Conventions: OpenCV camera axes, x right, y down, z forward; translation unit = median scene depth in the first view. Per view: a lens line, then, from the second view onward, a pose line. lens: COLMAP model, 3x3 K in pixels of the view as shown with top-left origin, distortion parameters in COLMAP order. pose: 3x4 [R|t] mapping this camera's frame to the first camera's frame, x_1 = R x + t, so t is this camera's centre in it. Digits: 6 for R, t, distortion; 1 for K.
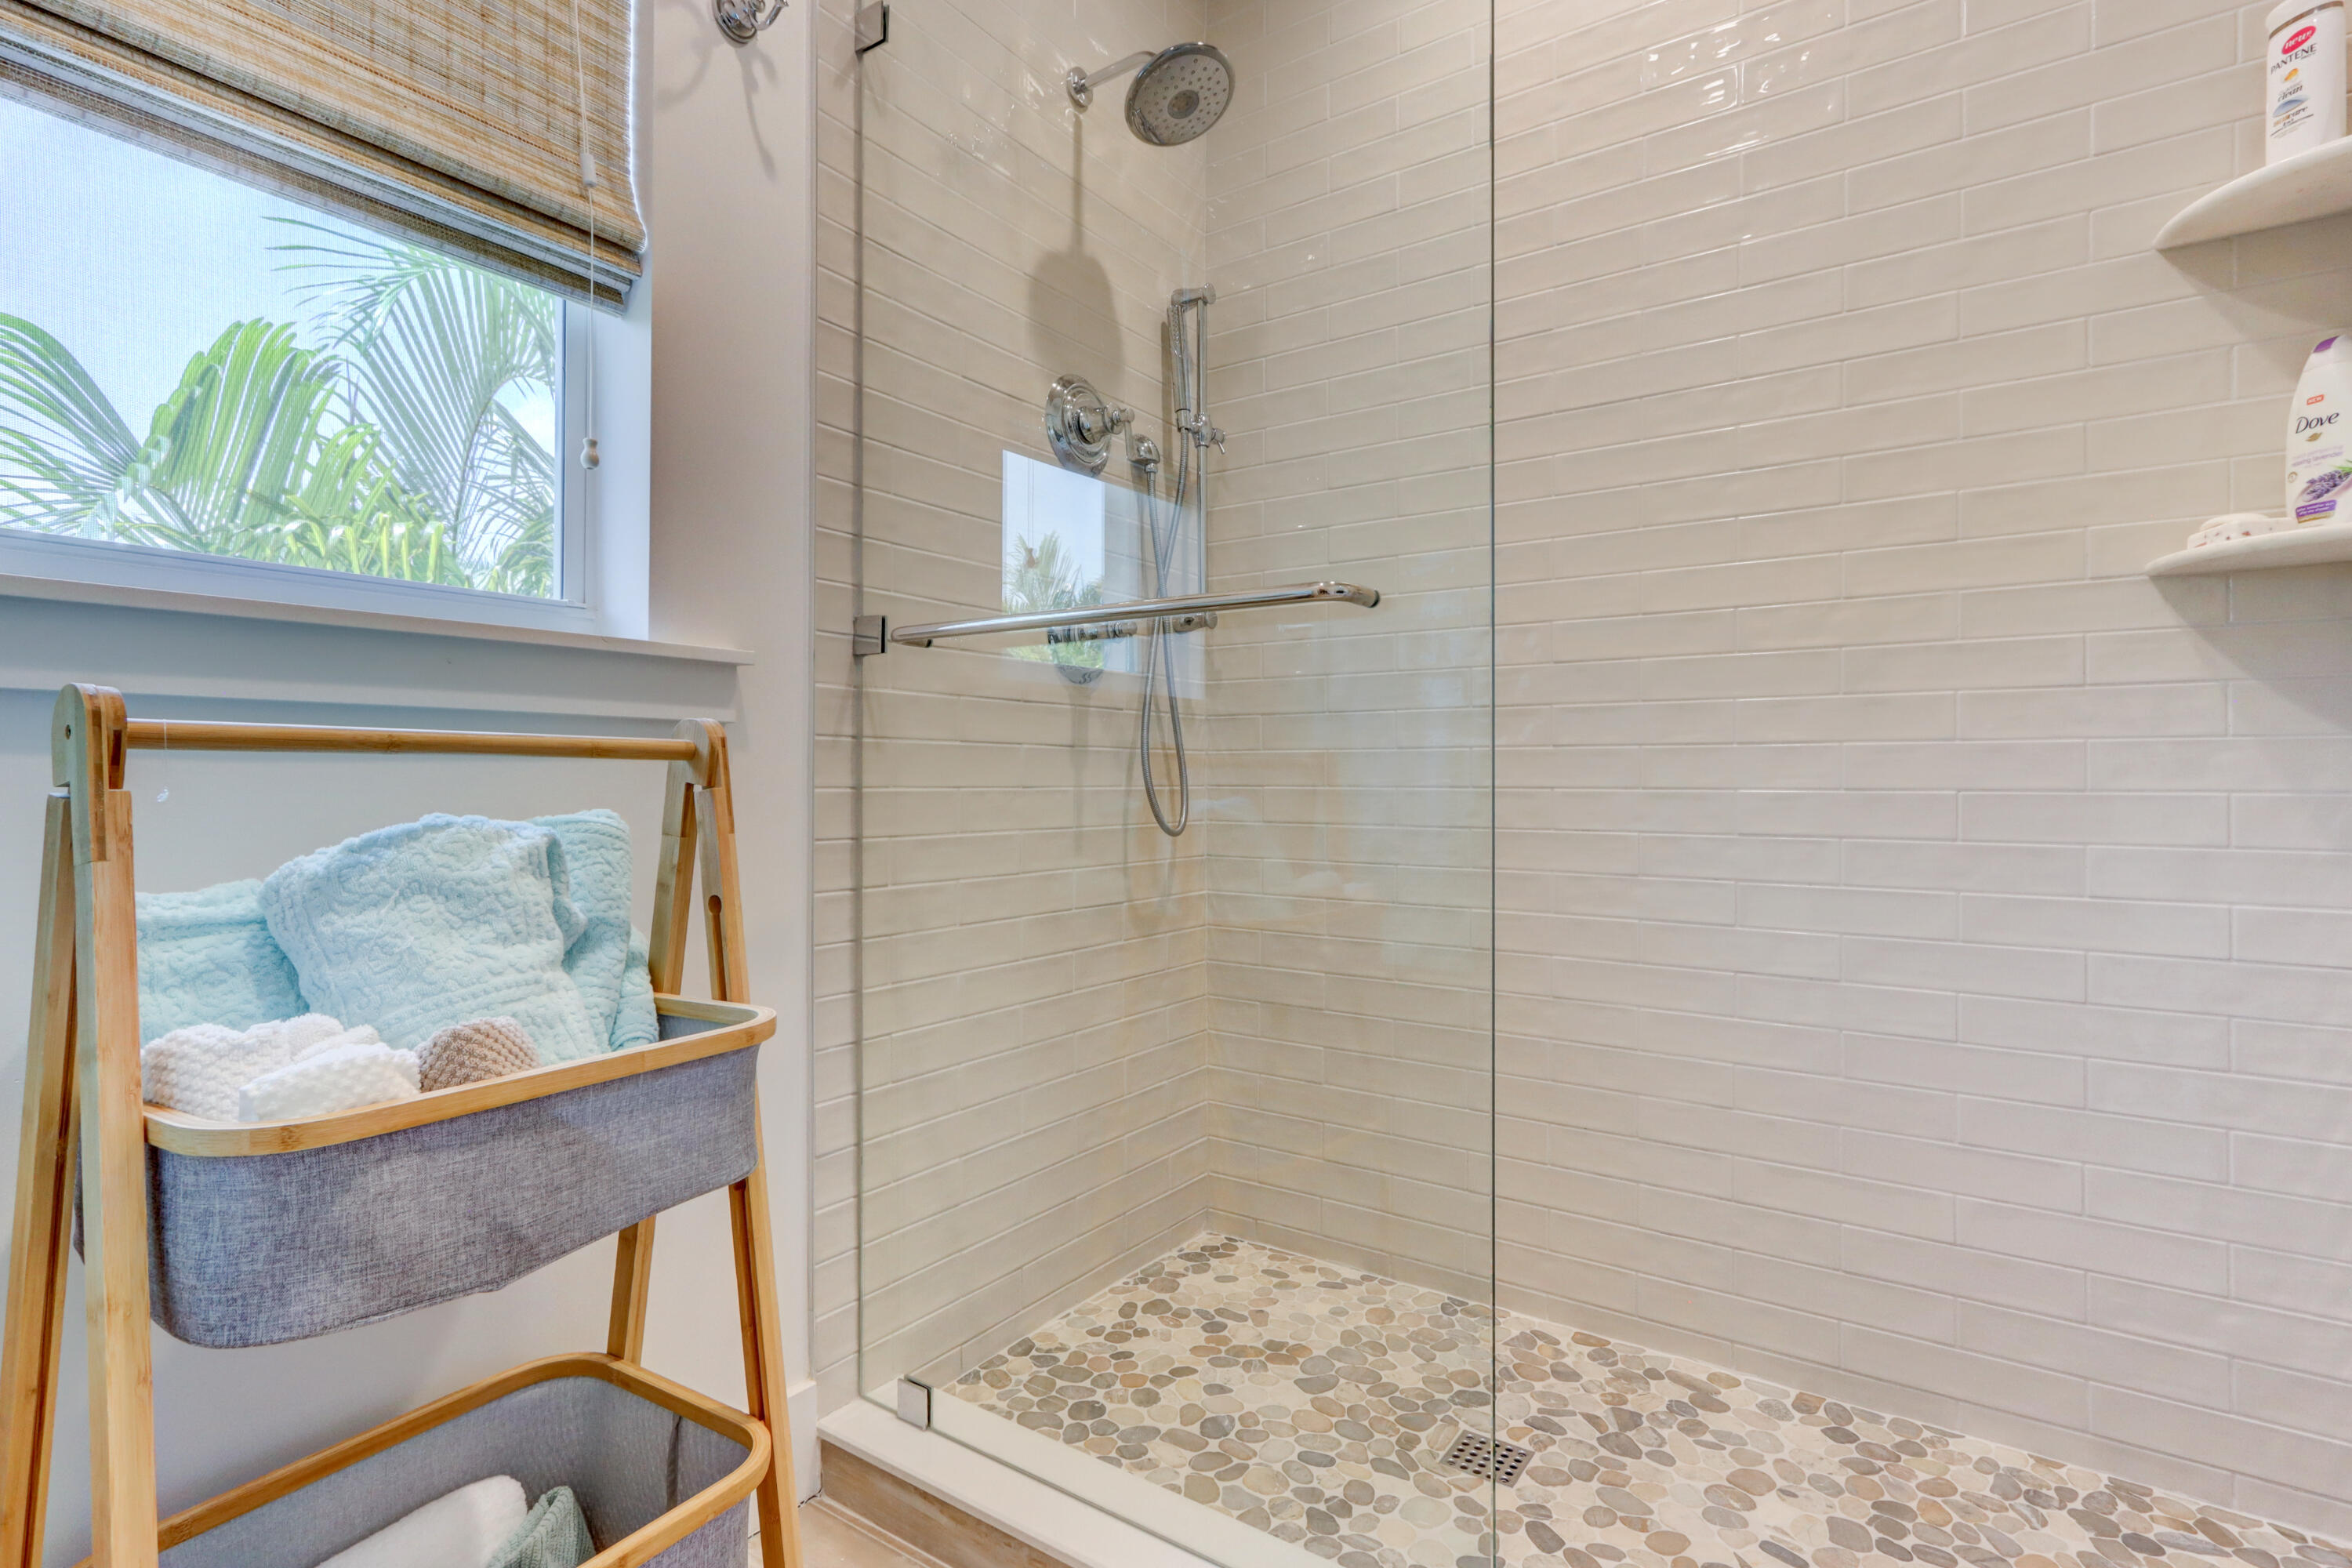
lens RADIAL K [[1100.7, 0, 1176.0], [0, 1100.7, 784.0], [0, 0, 1]] dist [0.002317, 0.000090]
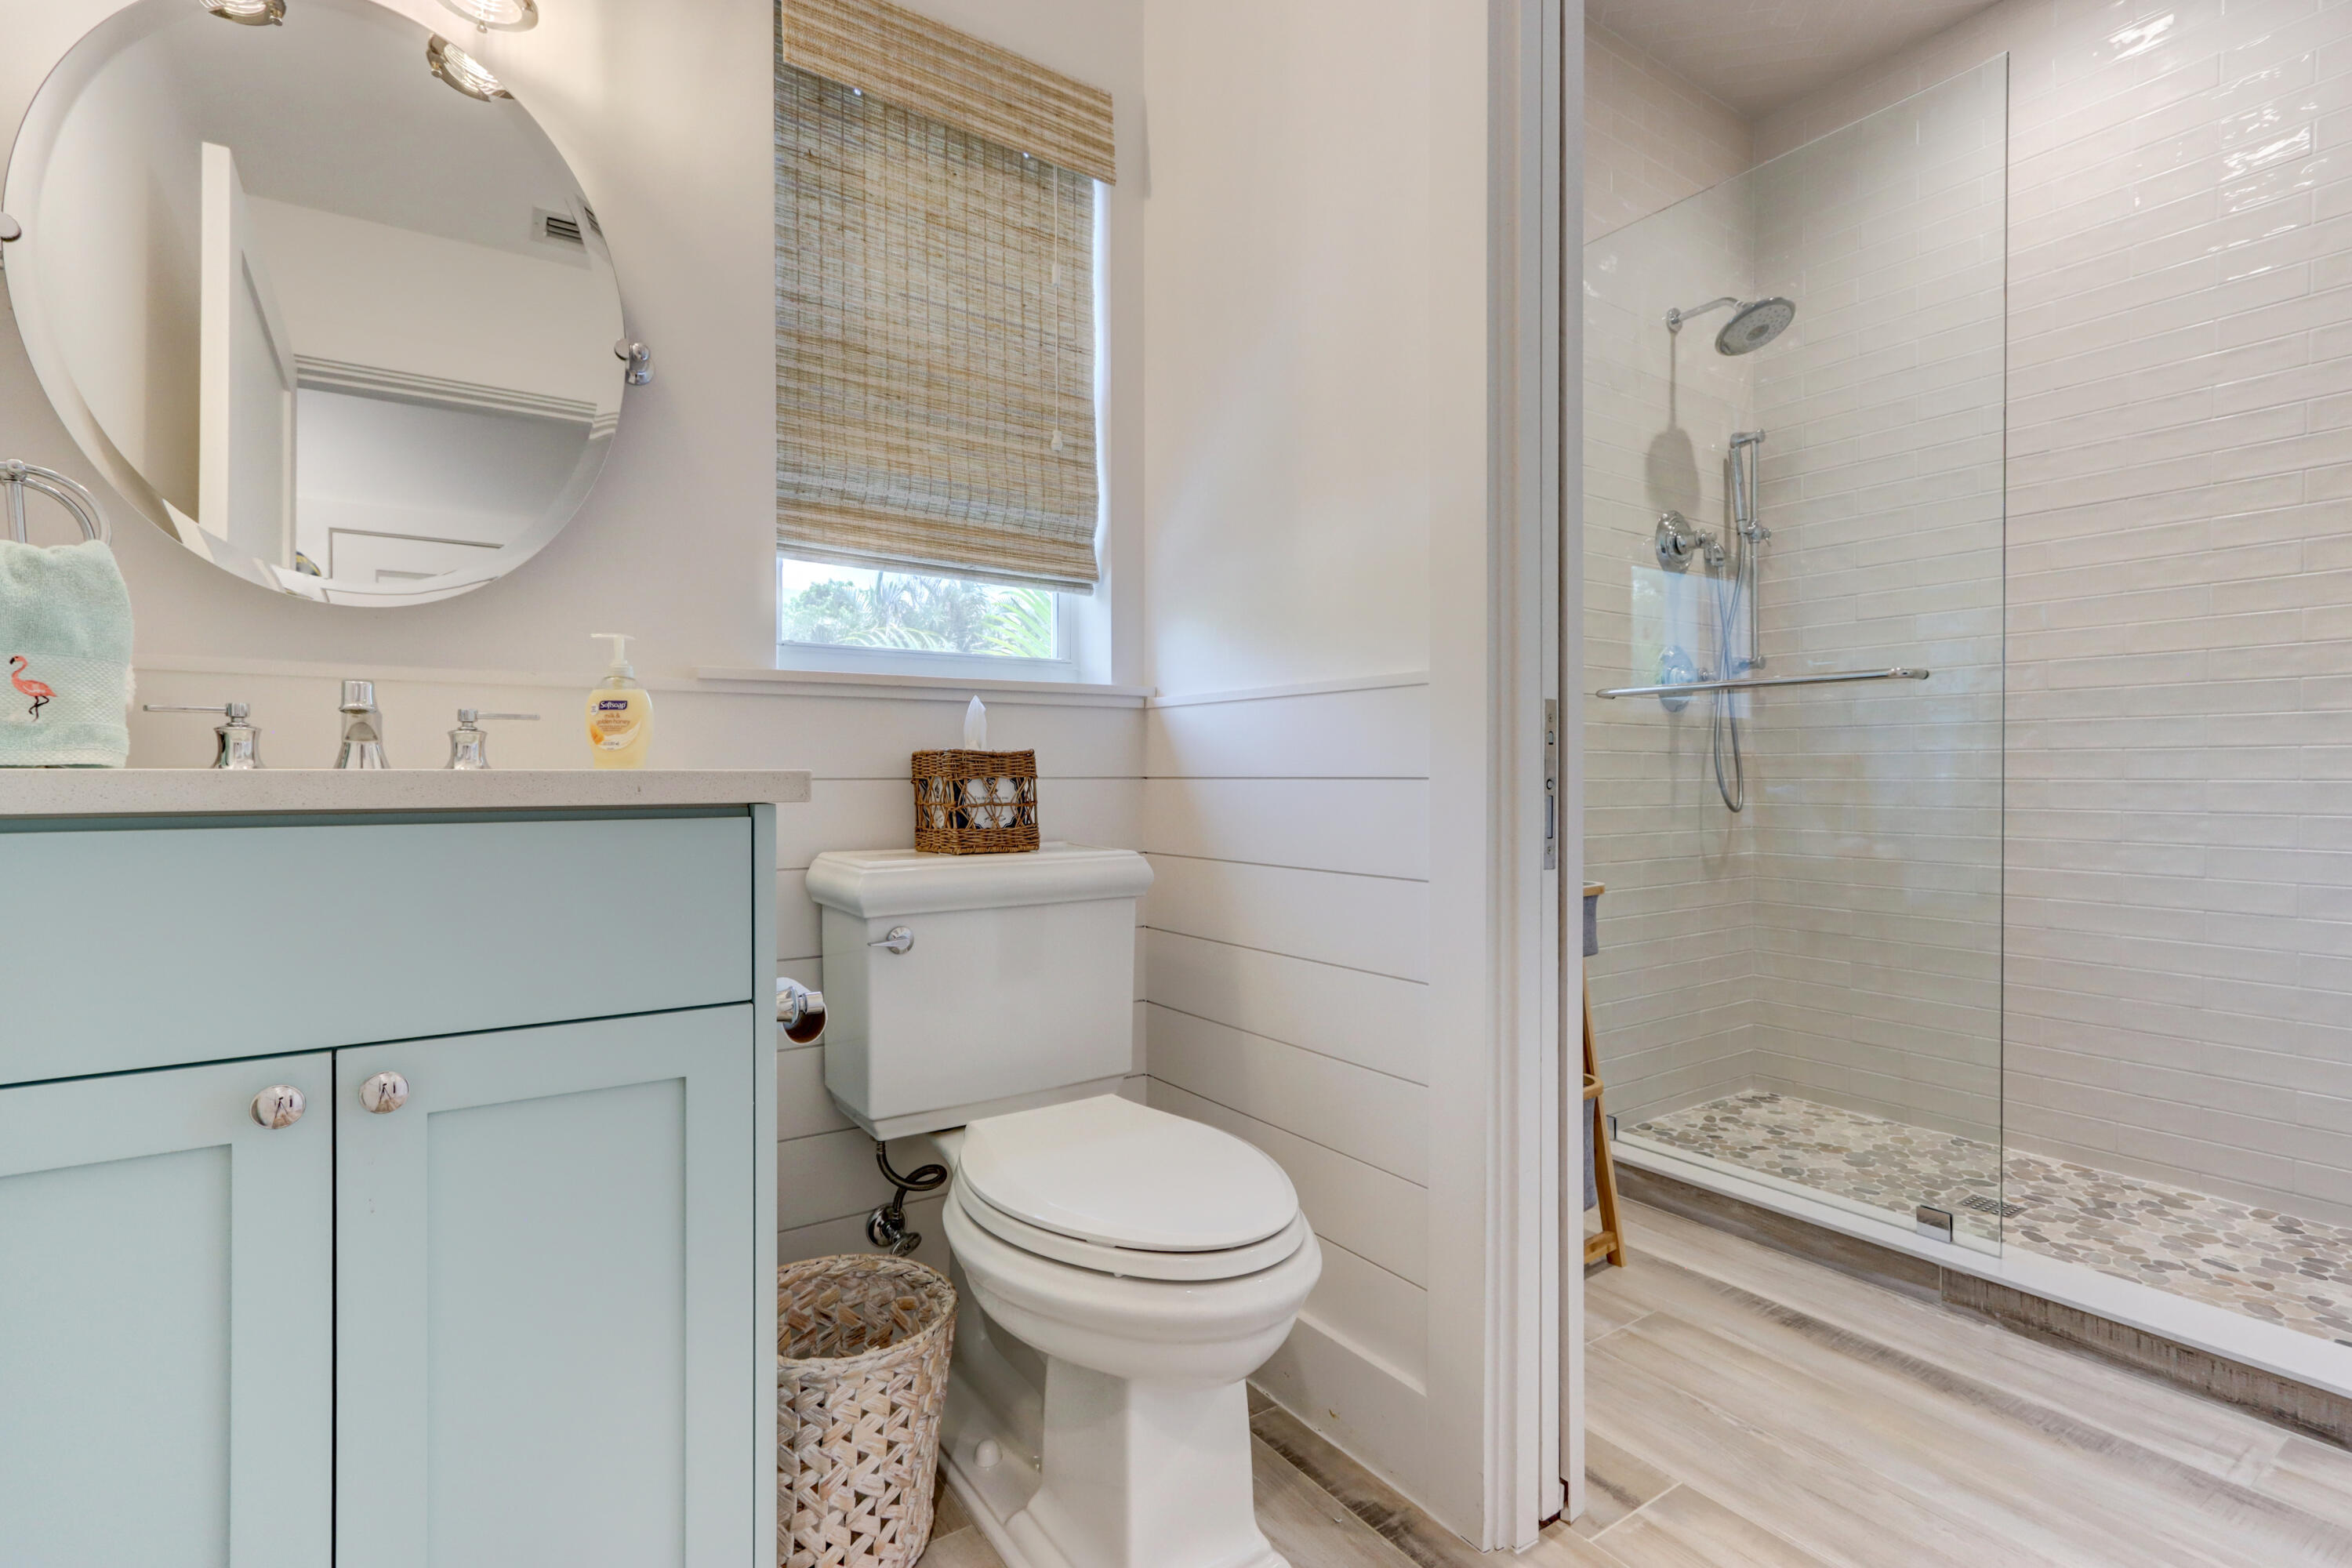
lens RADIAL K [[1064.5, 0, 1176.0], [0, 1064.5, 784.0], [0, 0, 1]] dist [-0.021514, 0.011142]
pose [[0.932657, 0.005961, -0.360715, -0.209937], [-0.003058, 0.999958, 0.008617, -0.001591], [0.360752, -0.006934, 0.932636, -0.650043]]
